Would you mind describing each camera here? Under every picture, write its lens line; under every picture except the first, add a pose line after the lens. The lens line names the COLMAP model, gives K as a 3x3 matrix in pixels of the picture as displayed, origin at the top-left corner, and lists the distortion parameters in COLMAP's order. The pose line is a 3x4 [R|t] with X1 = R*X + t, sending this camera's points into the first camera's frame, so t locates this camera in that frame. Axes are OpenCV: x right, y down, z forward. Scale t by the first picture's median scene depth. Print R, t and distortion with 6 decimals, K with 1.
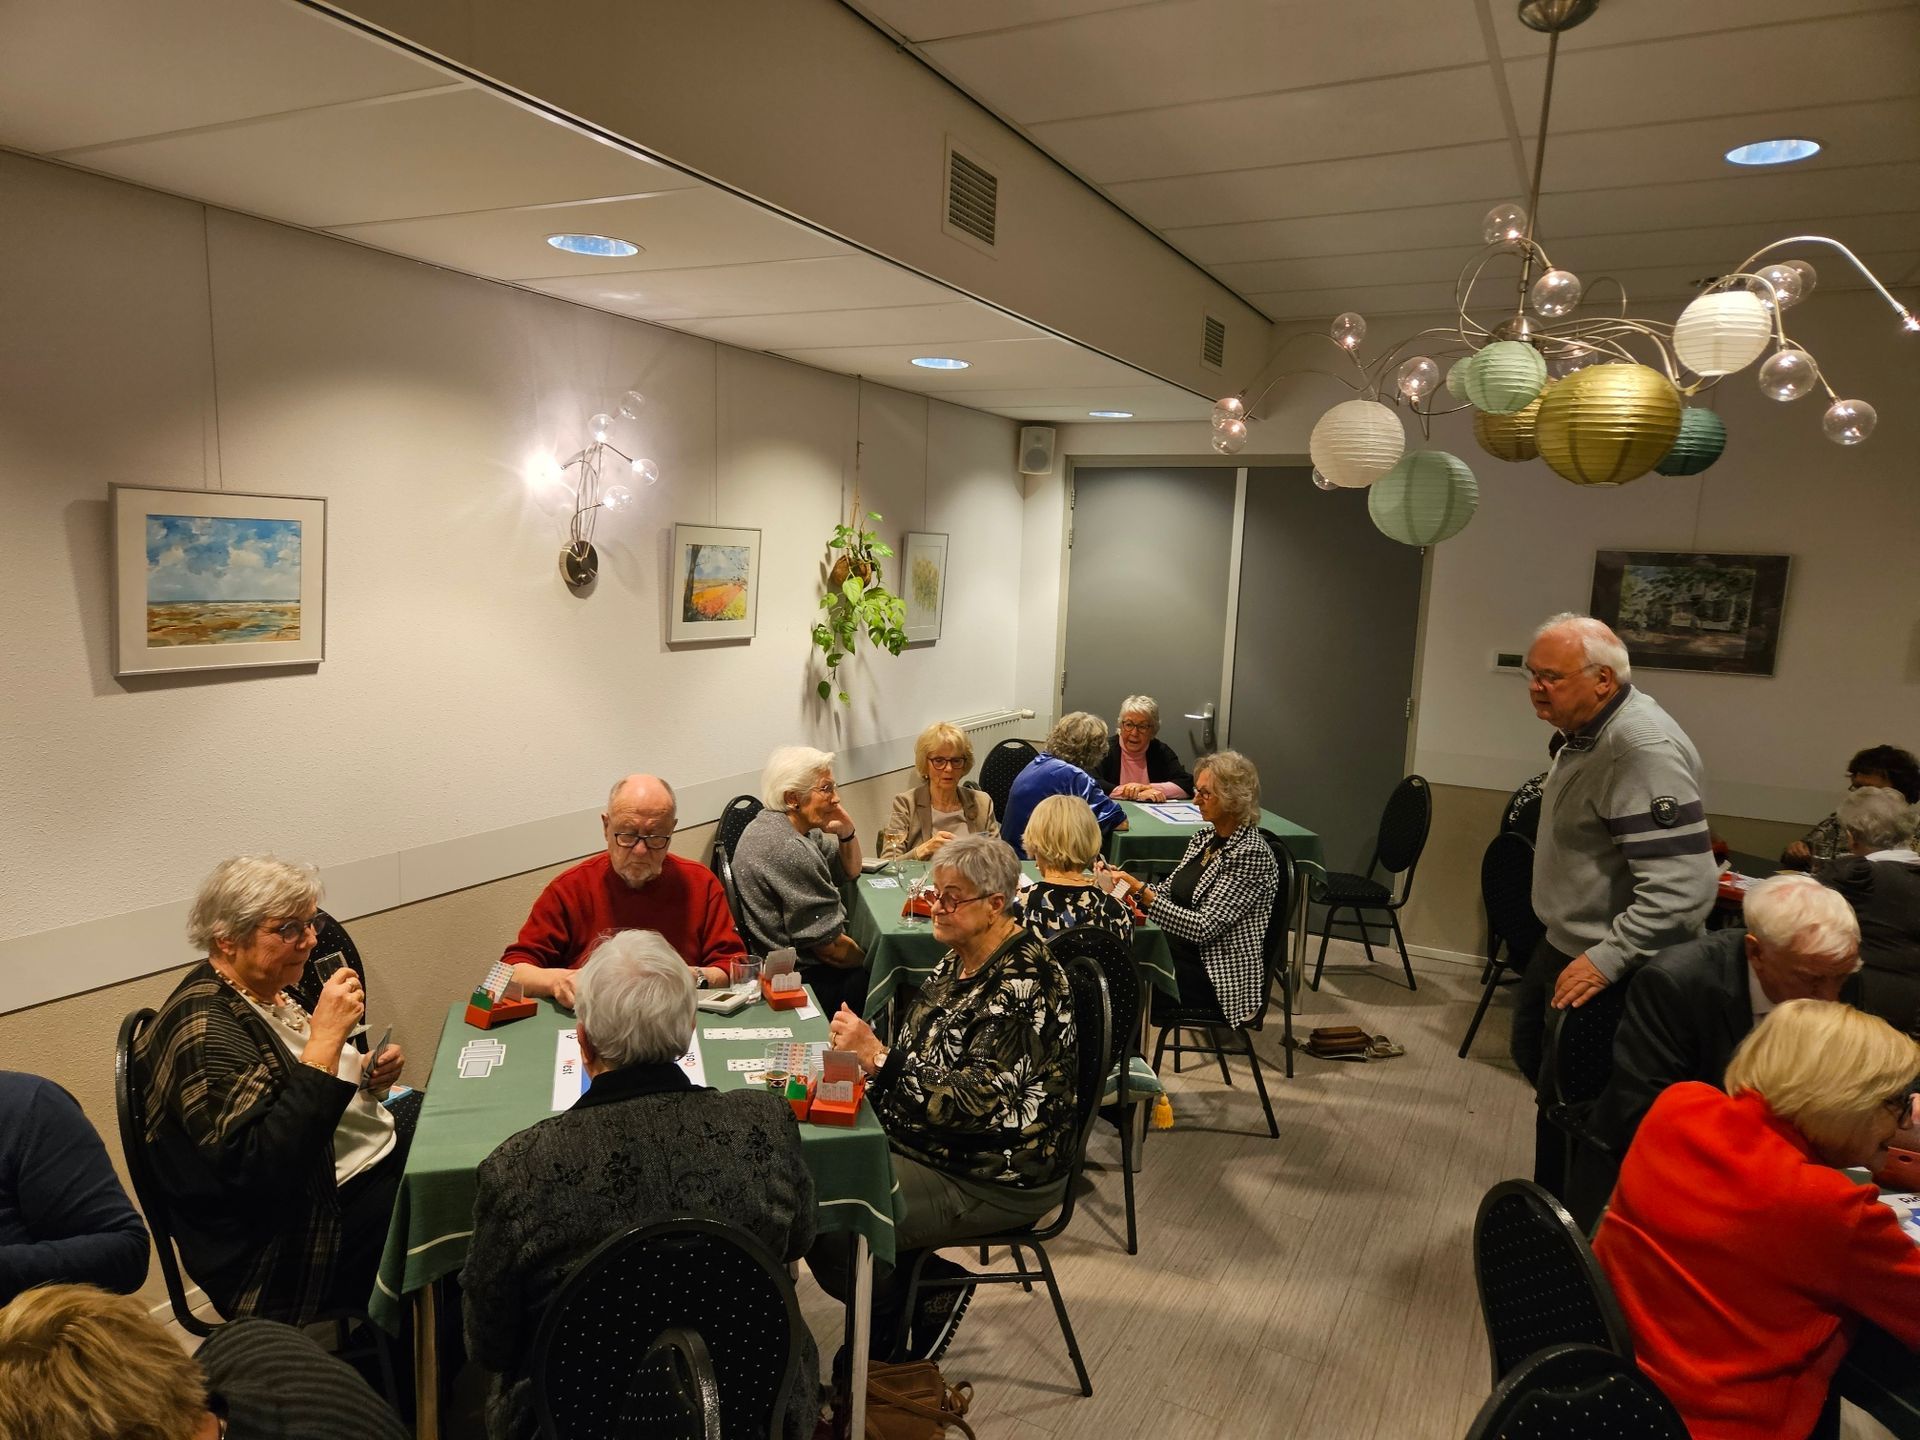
lens RADIAL K [[1296.5, 0, 951.1], [0, 1296.5, 741.9], [0, 0, 1]] dist [0.066094, -0.055700]
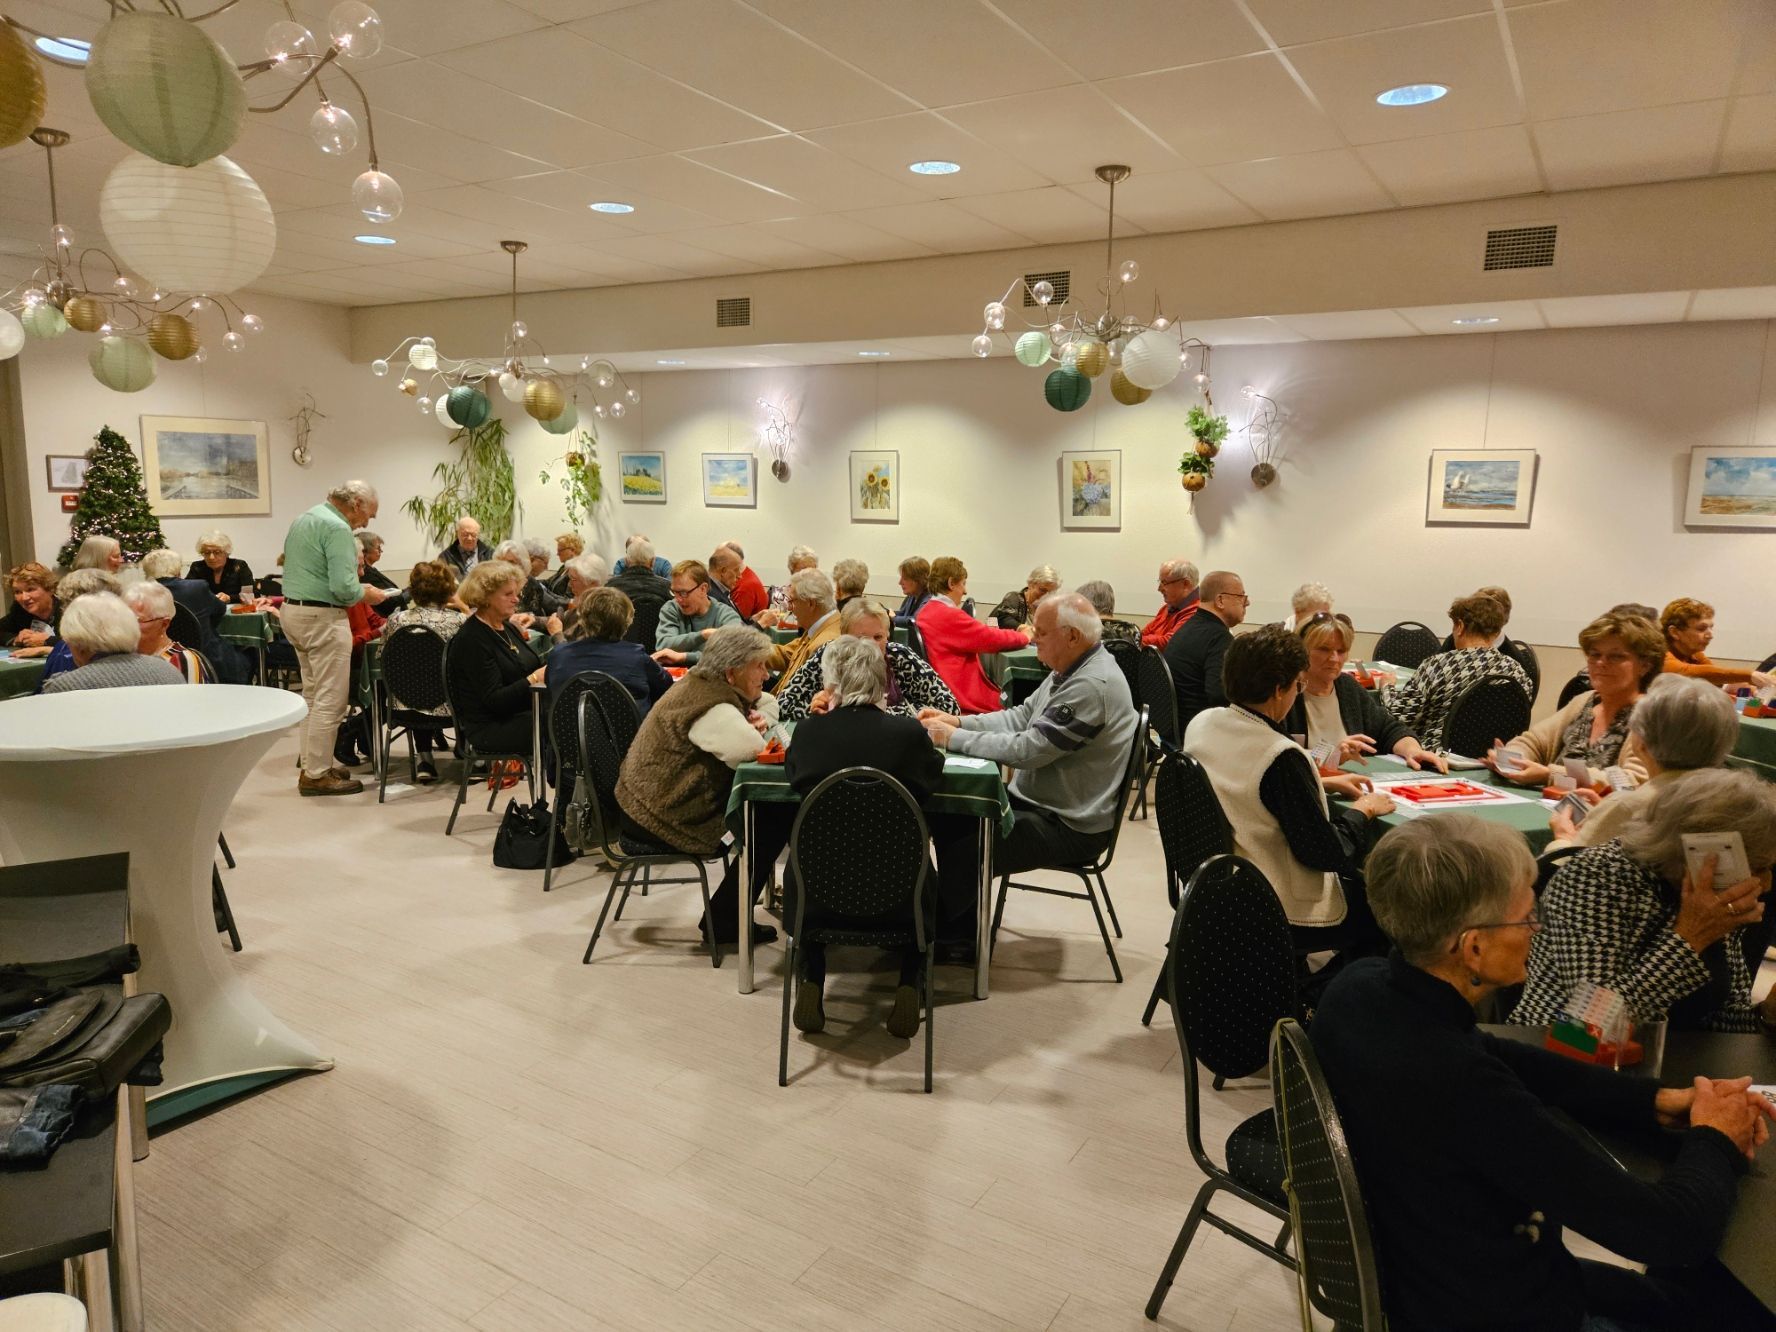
lens RADIAL K [[1184.5, 0, 872.9], [0, 1184.5, 665.2], [0, 0, 1]] dist [0.074191, -0.058414]
pose [[-0.076413, 0.119142, -0.989932, 1.245786], [-0.162410, 0.978089, 0.130253, 0.111780], [0.983760, 0.170728, -0.055389, -0.216074]]
